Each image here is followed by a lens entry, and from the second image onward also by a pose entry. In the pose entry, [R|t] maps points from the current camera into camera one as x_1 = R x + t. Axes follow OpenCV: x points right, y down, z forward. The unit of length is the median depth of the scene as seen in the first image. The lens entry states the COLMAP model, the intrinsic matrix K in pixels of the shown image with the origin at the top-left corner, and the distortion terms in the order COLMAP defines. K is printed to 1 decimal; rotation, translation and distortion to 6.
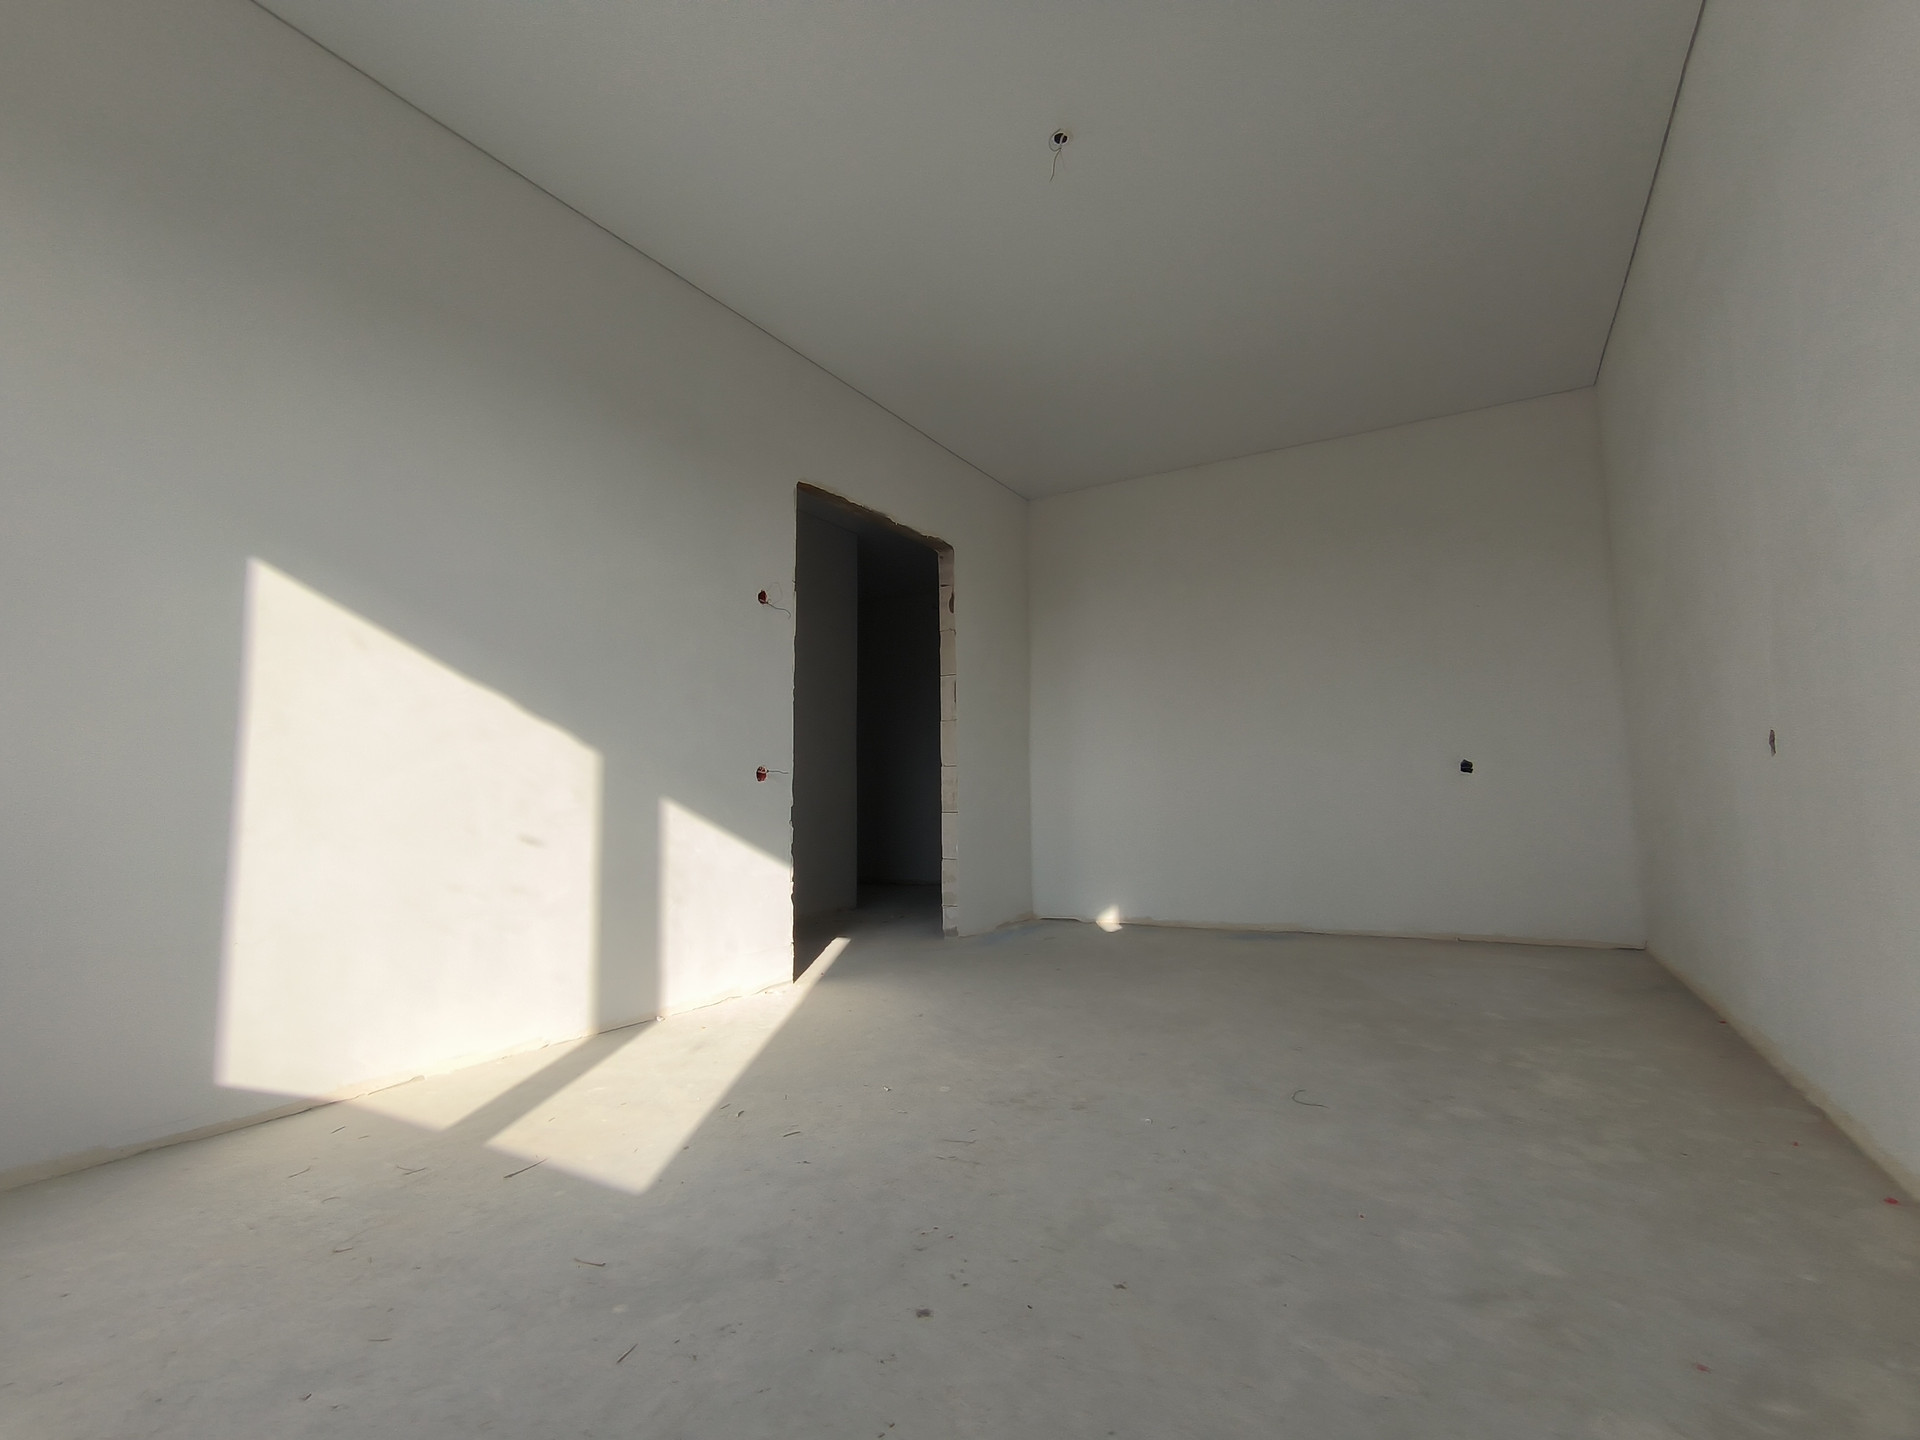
lens RADIAL K [[865.2, 0, 960.0], [0, 865.2, 720.0], [0, 0, 1]] dist [-0.046218, 0.000185]
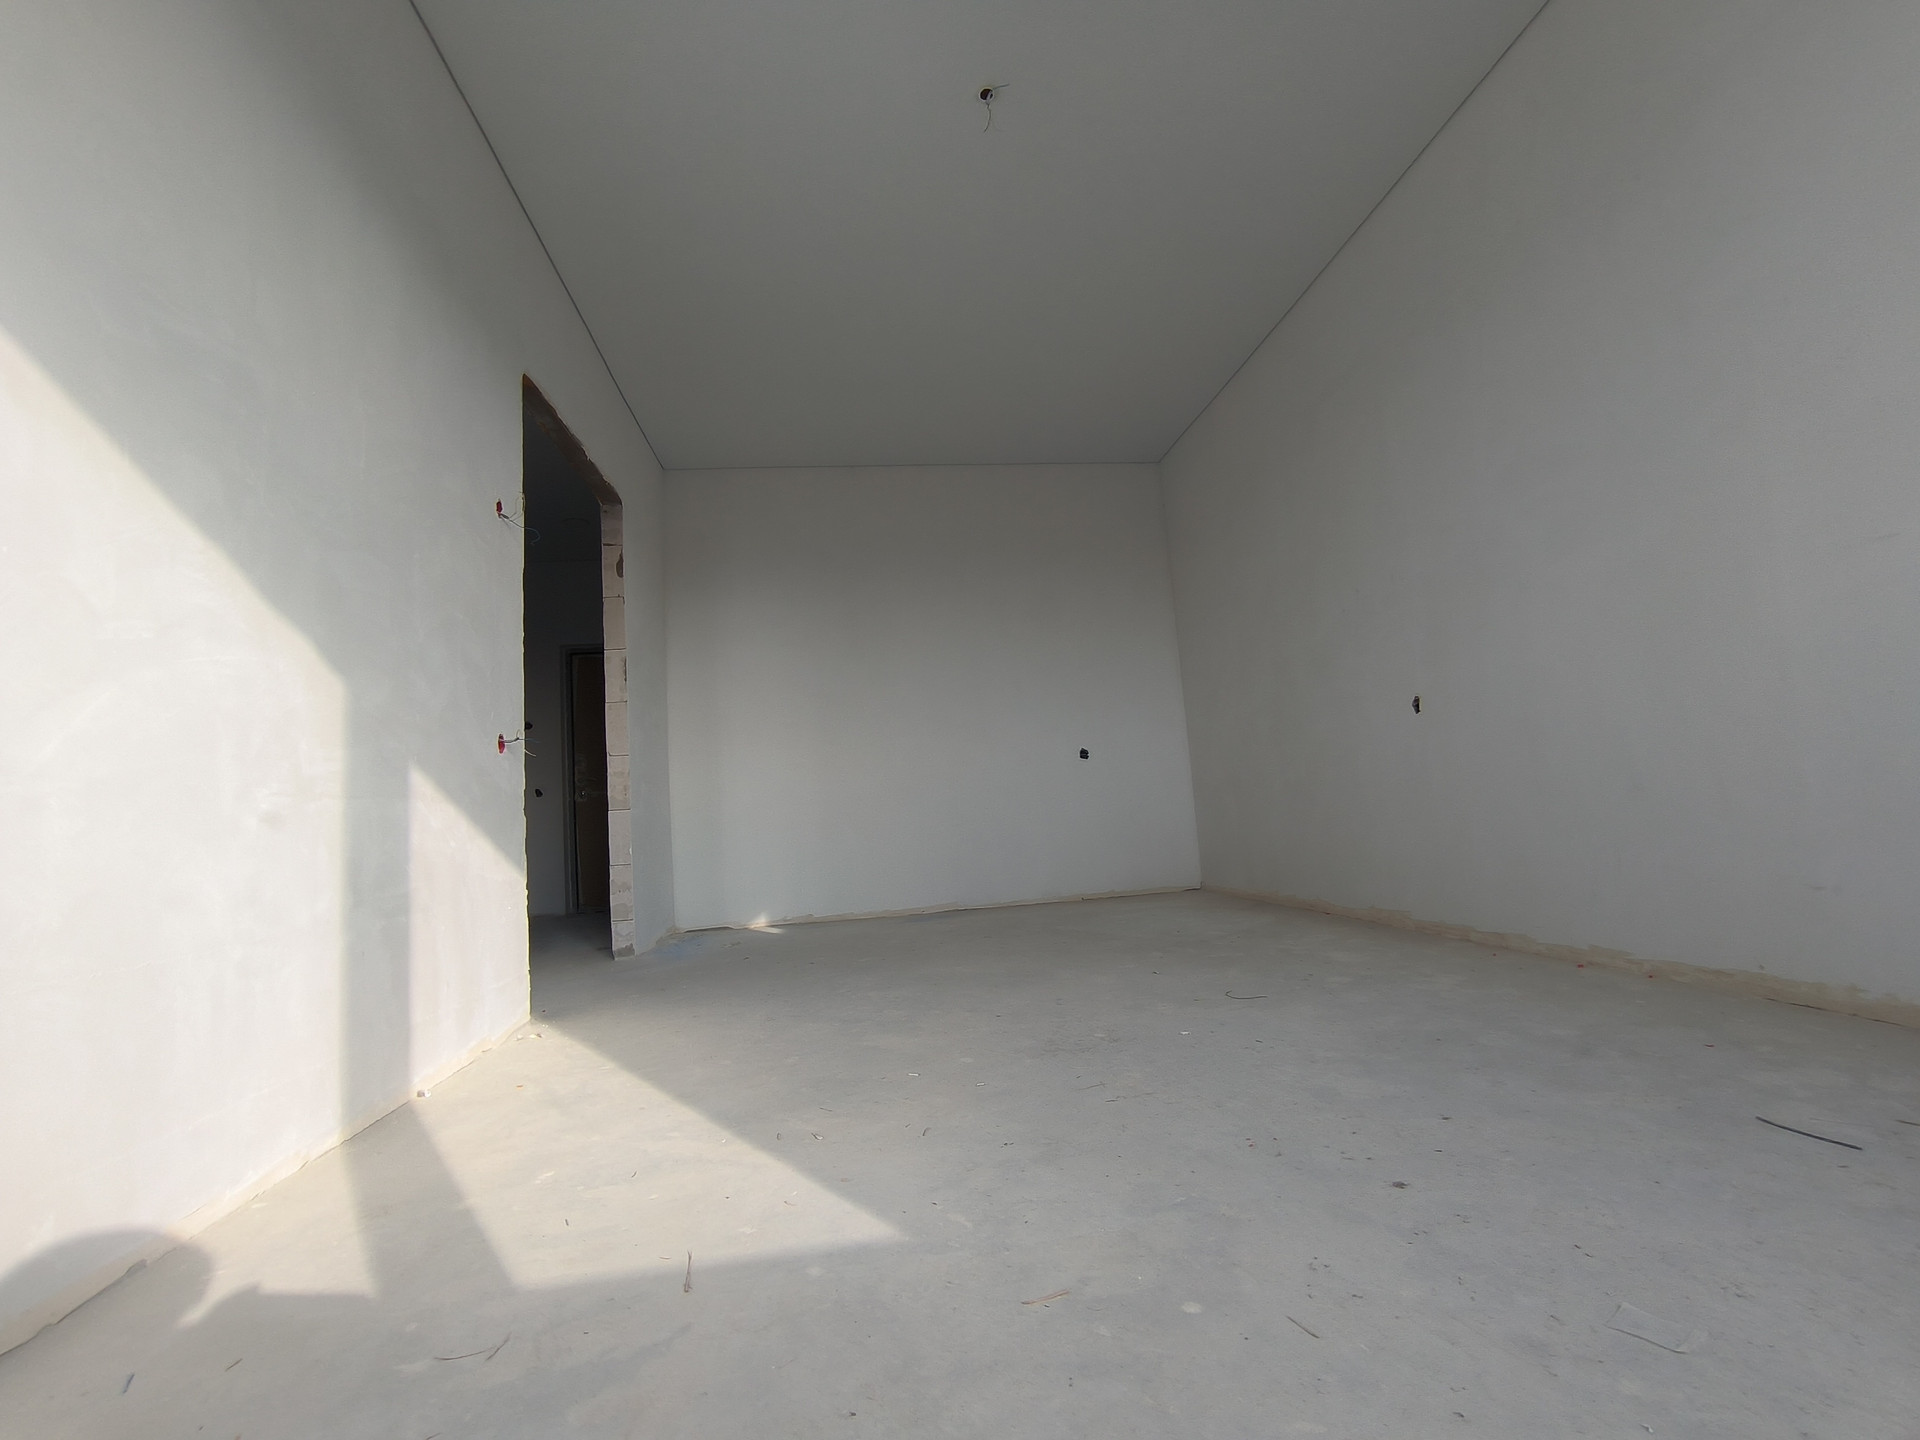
lens RADIAL K [[867.2, 0, 945.7], [0, 867.2, 718.4], [0, 0, 1]] dist [-0.050924, 0.052571]
pose [[0.793141, 0.029606, 0.608318, -0.273932], [-0.004234, 0.999062, -0.043104, 0.052236], [-0.609024, 0.031612, 0.792522, 0.133314]]
